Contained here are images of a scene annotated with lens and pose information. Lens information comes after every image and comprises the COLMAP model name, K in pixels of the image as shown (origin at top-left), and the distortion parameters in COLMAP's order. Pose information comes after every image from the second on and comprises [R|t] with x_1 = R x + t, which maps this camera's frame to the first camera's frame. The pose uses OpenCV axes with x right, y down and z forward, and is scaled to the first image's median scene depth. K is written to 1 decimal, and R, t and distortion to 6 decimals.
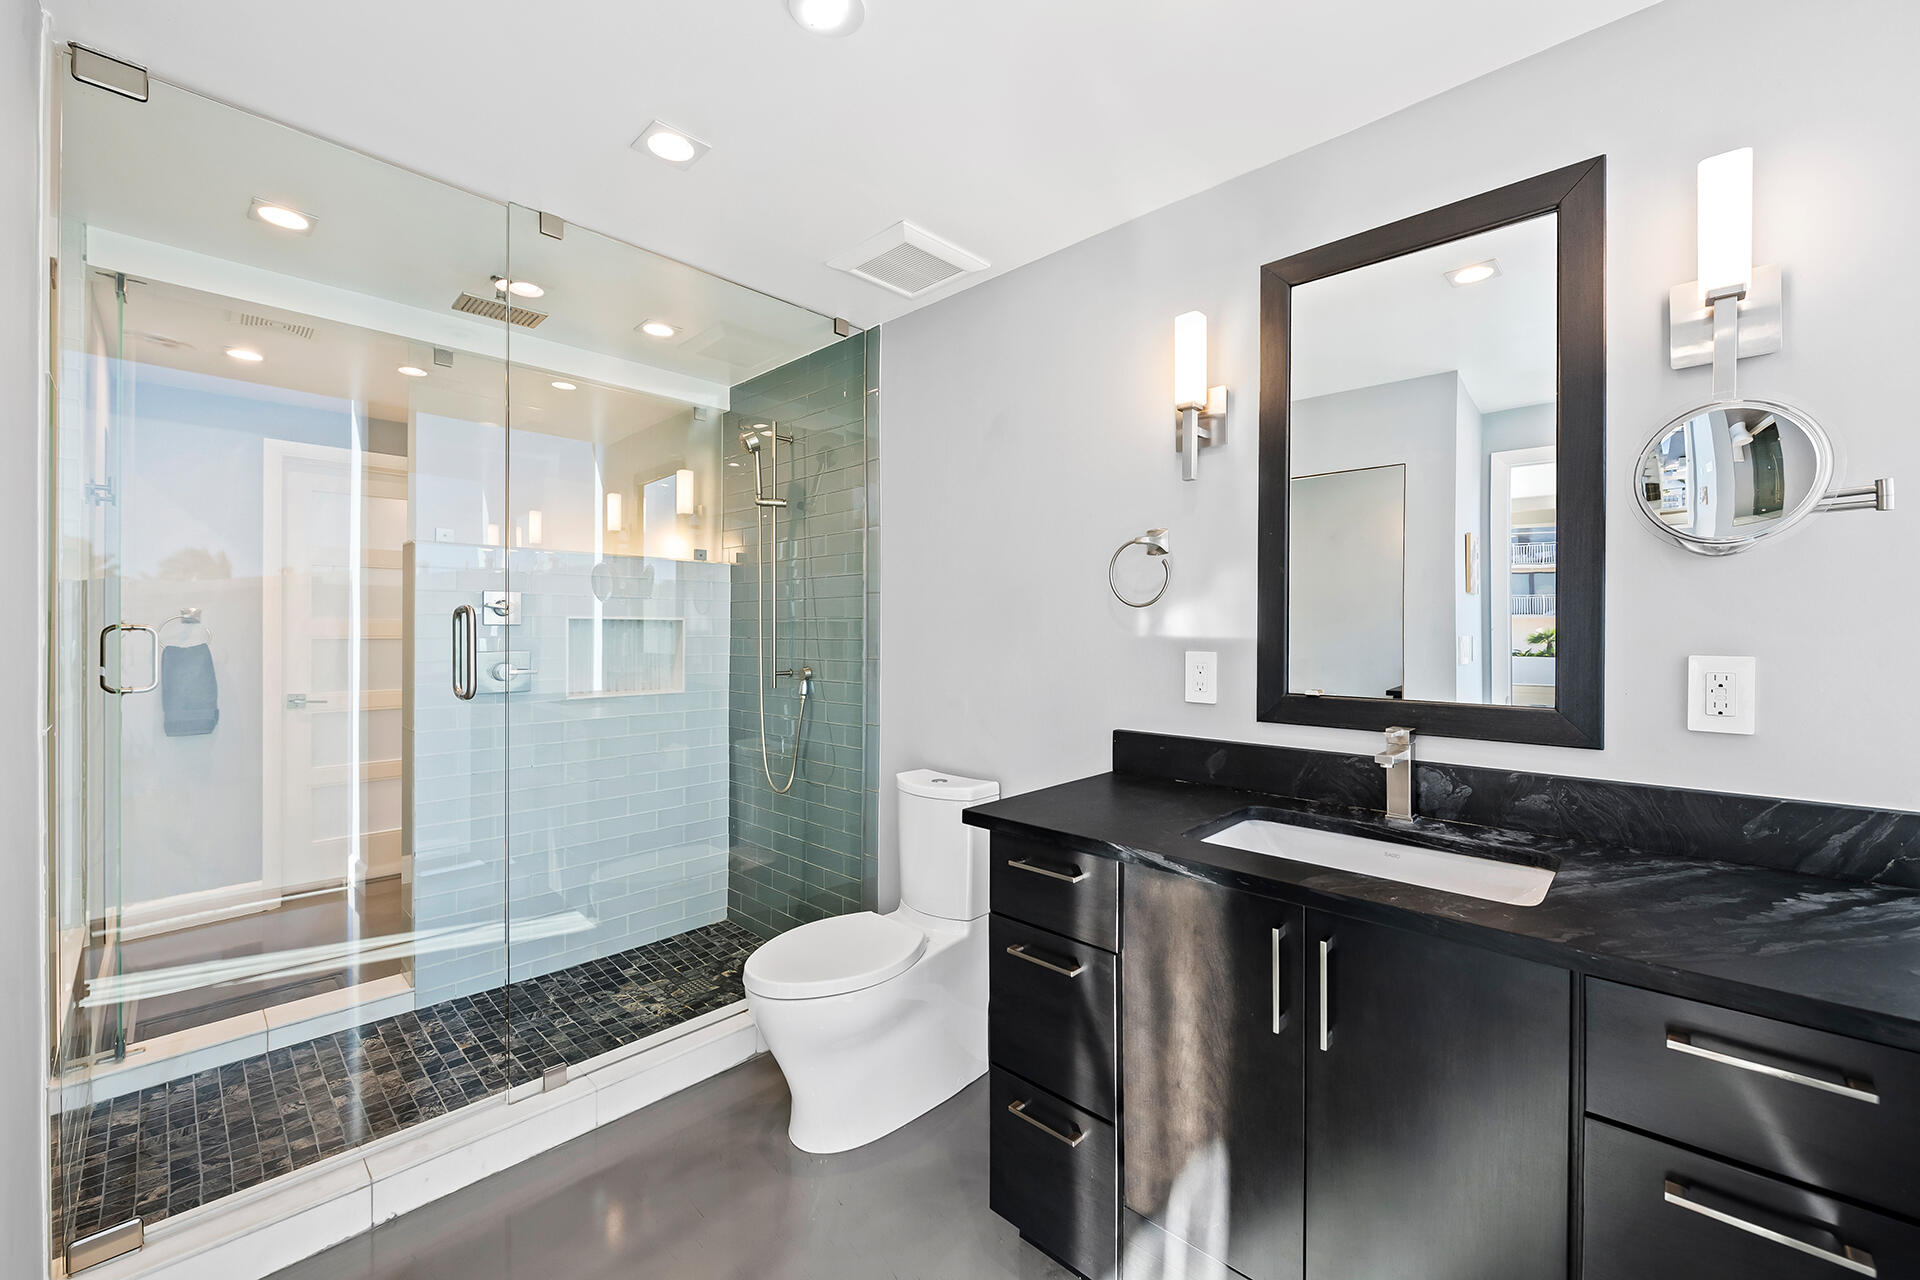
lens RADIAL K [[742.2, 0, 983.3], [0, 742.2, 630.5], [0, 0, 1]] dist [-0.003570, -0.000914]
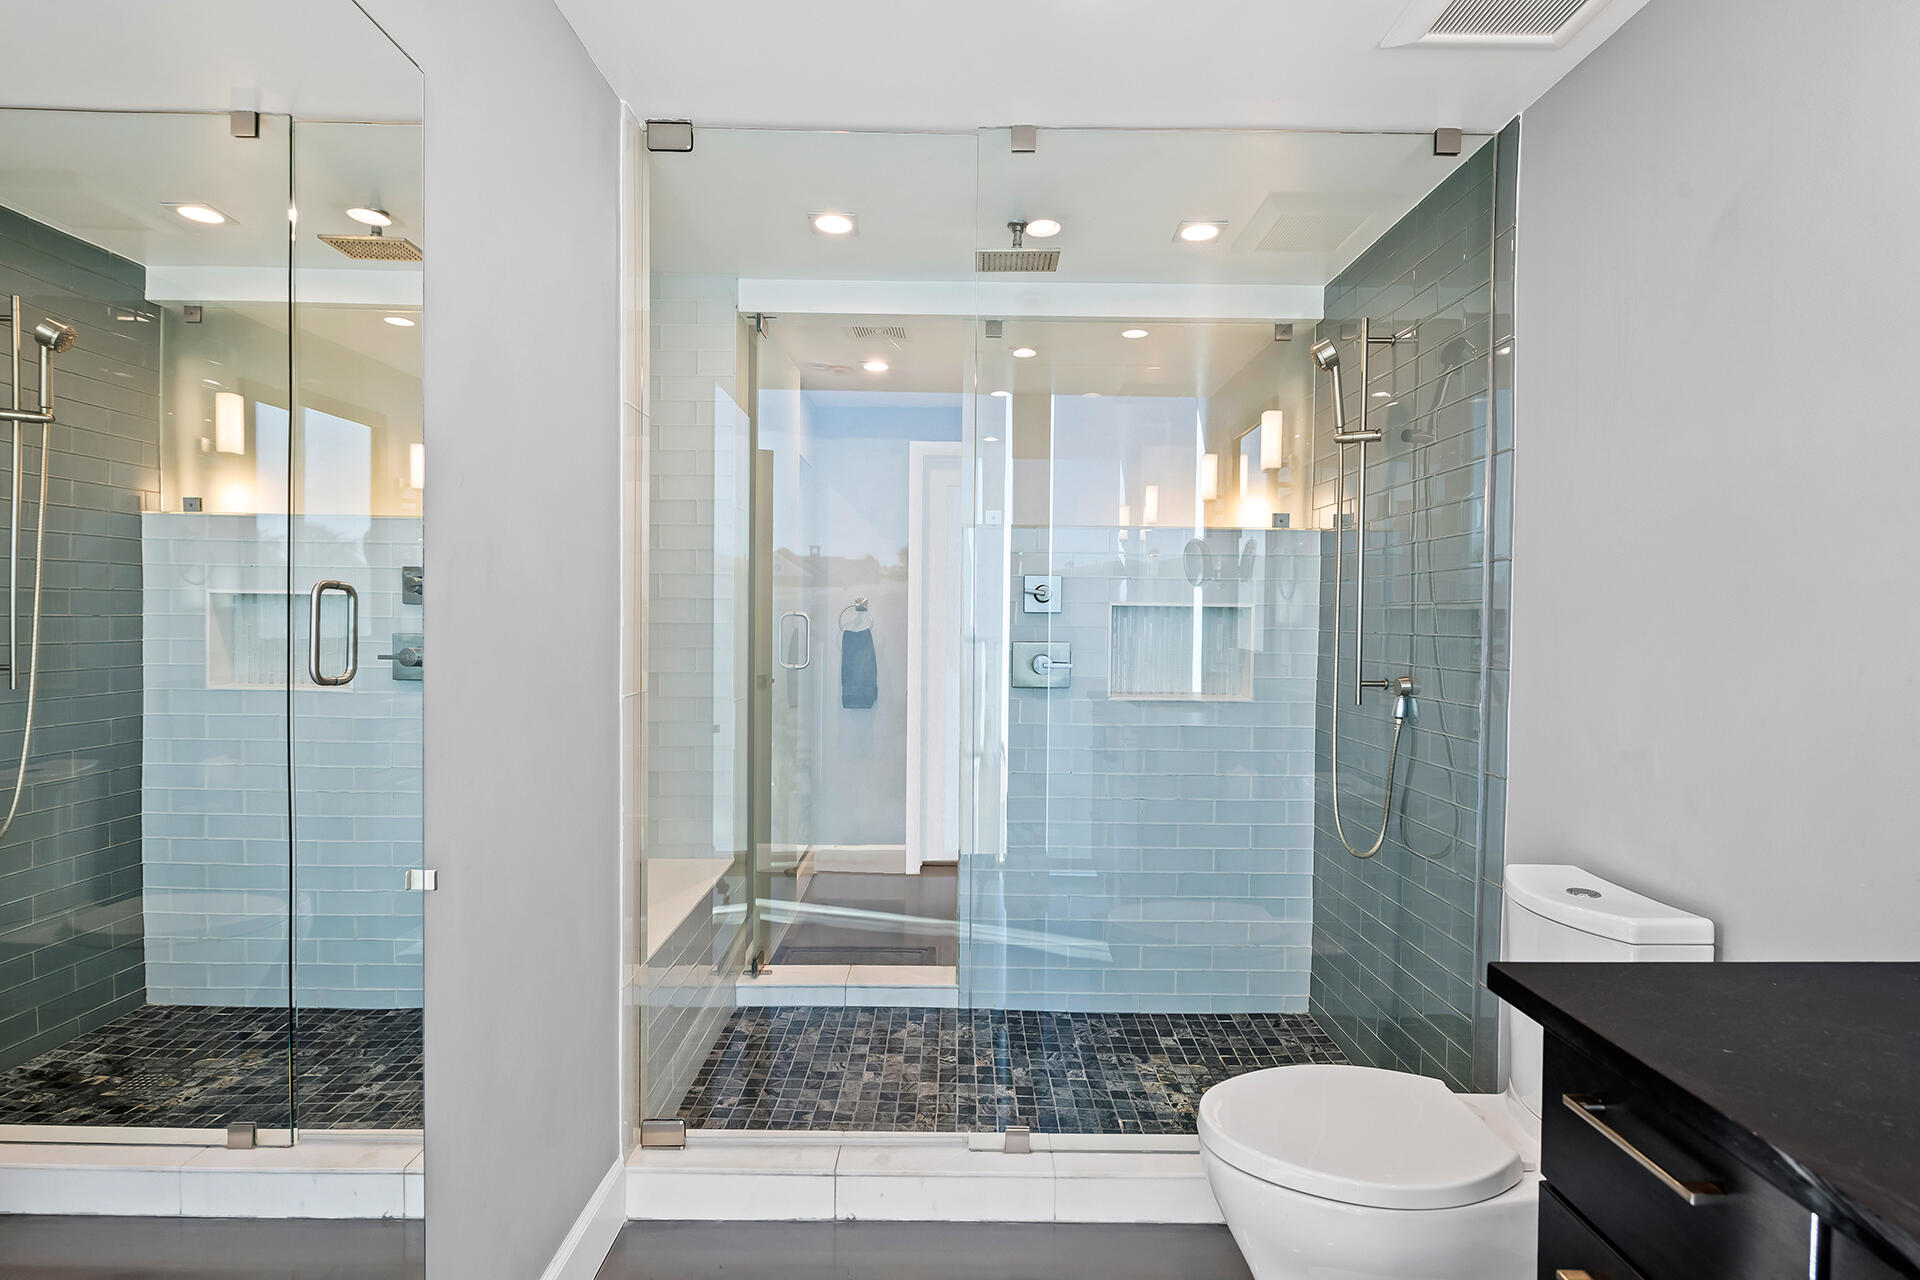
lens RADIAL K [[928.2, 0, 997.7], [0, 928.2, 633.8], [0, 0, 1]] dist [0.010419, 0.000110]
pose [[0.692519, 0.018591, -0.721160, 0.139897], [-0.008871, 0.999812, 0.017256, -0.001095], [0.721346, -0.005552, 0.692553, 0.192118]]
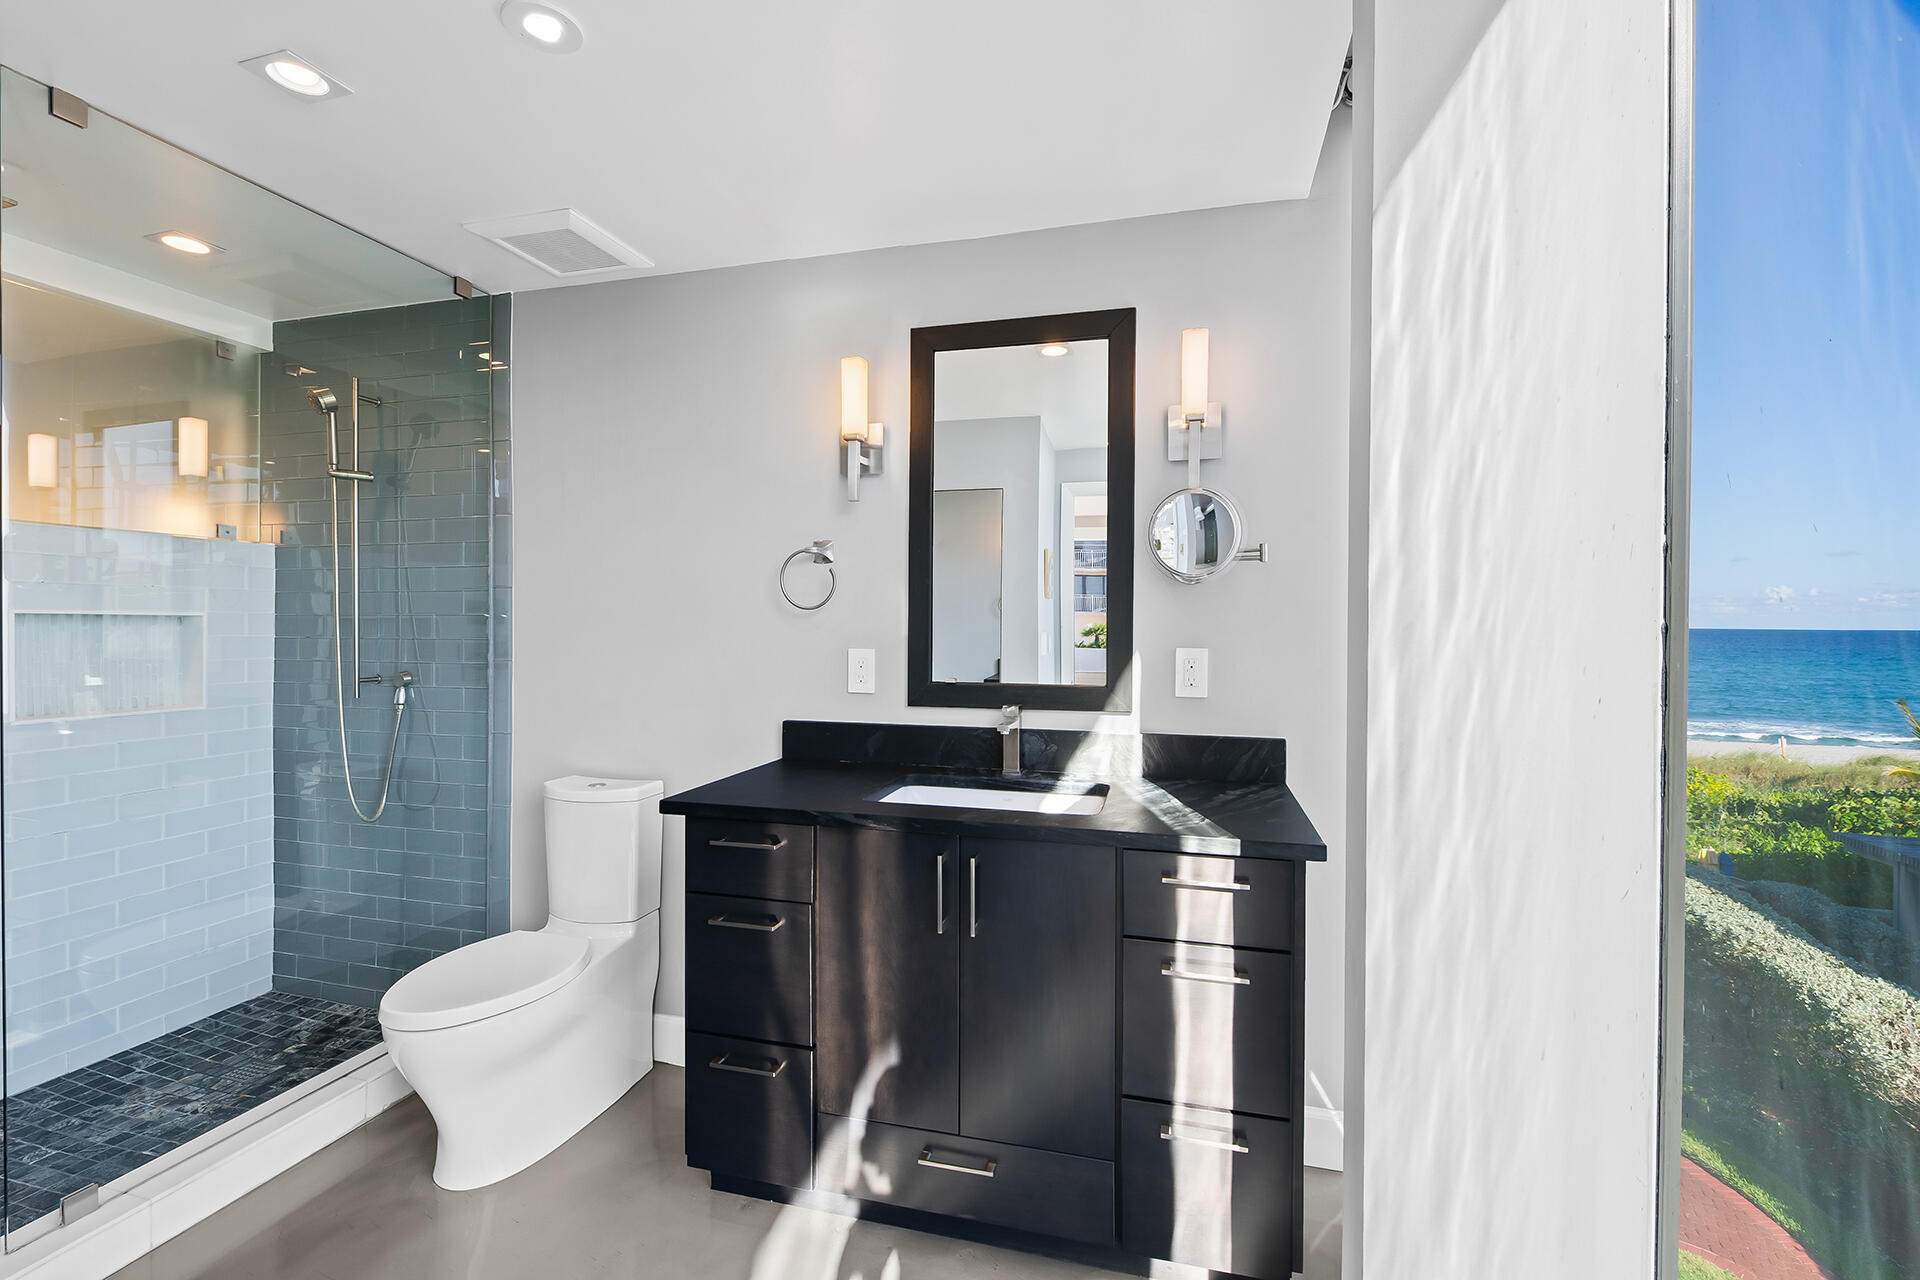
lens RADIAL K [[777.8, 0, 981.0], [0, 777.8, 632.0], [0, 0, 1]] dist [-0.002690, -0.002250]
pose [[0.876102, -0.001793, 0.482122, -0.108643], [-0.002182, 0.999968, 0.007684, -0.006428], [-0.482120, -0.007784, 0.876070, -0.131892]]
